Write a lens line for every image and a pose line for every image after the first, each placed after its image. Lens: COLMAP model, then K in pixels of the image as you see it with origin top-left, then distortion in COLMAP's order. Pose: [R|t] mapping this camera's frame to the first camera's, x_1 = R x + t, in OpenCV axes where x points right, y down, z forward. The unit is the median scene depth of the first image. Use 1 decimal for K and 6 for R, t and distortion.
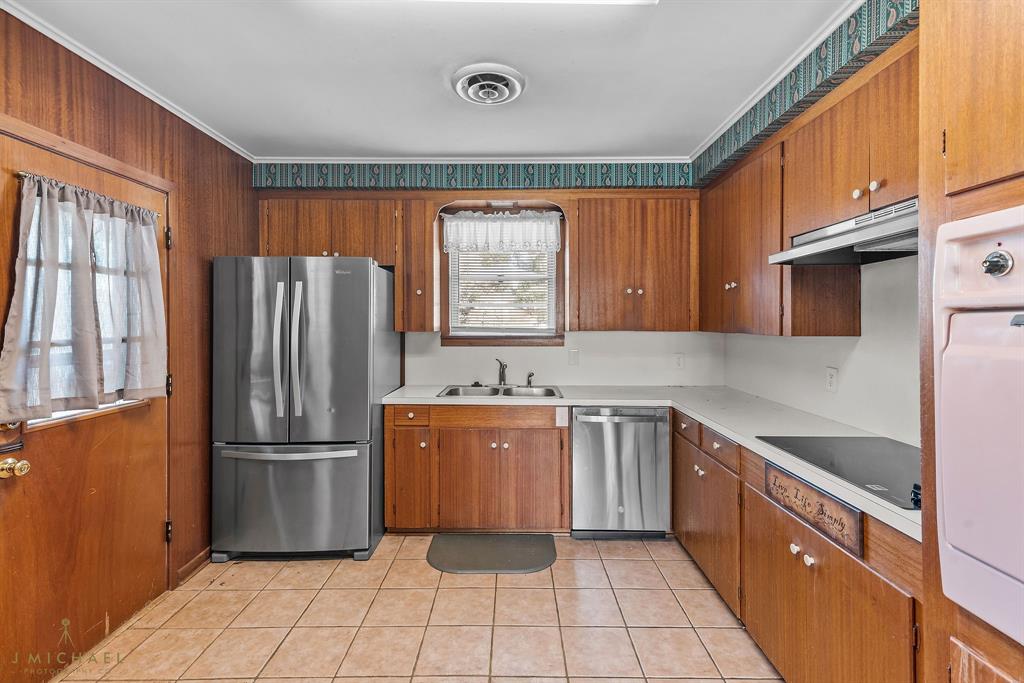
lens RADIAL K [[465.3, 0, 513.5], [0, 465.3, 322.6], [0, 0, 1]] dist [0.001363, -0.000559]
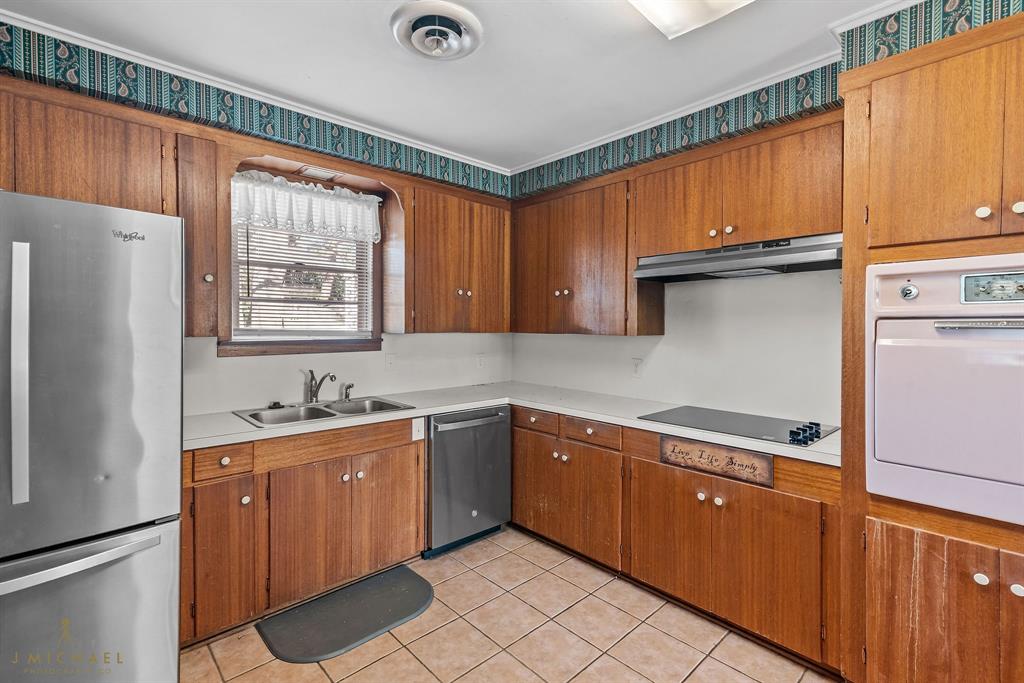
lens RADIAL K [[459.3, 0, 513.6], [0, 459.3, 329.8], [0, 0, 1]] dist [0.000387, -0.000021]
pose [[0.727367, -0.005608, 0.686226, -0.369179], [-0.003531, 0.999923, 0.011914, -0.000186], [-0.686240, -0.011089, 0.727291, 0.232130]]
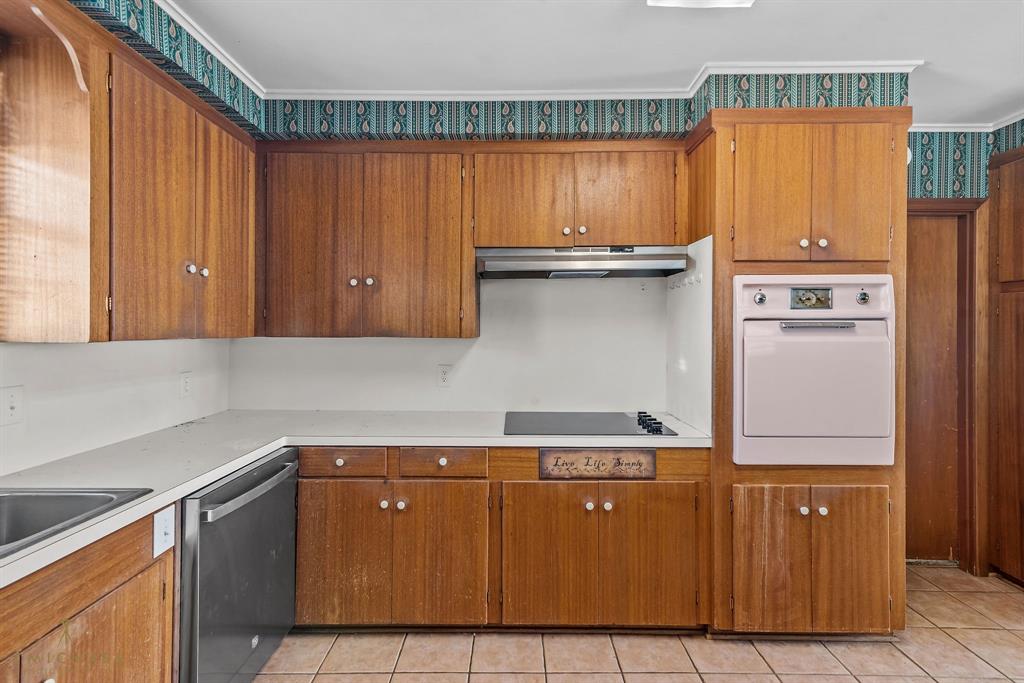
lens RADIAL K [[467.9, 0, 516.1], [0, 467.9, 325.7], [0, 0, 1]] dist [0.014233, 0.000638]
pose [[0.000100, 0.000030, 1.000000, -0.361004], [-0.003227, 0.999995, -0.000030, 0.000670], [-0.999995, -0.003227, 0.000100, 0.657132]]
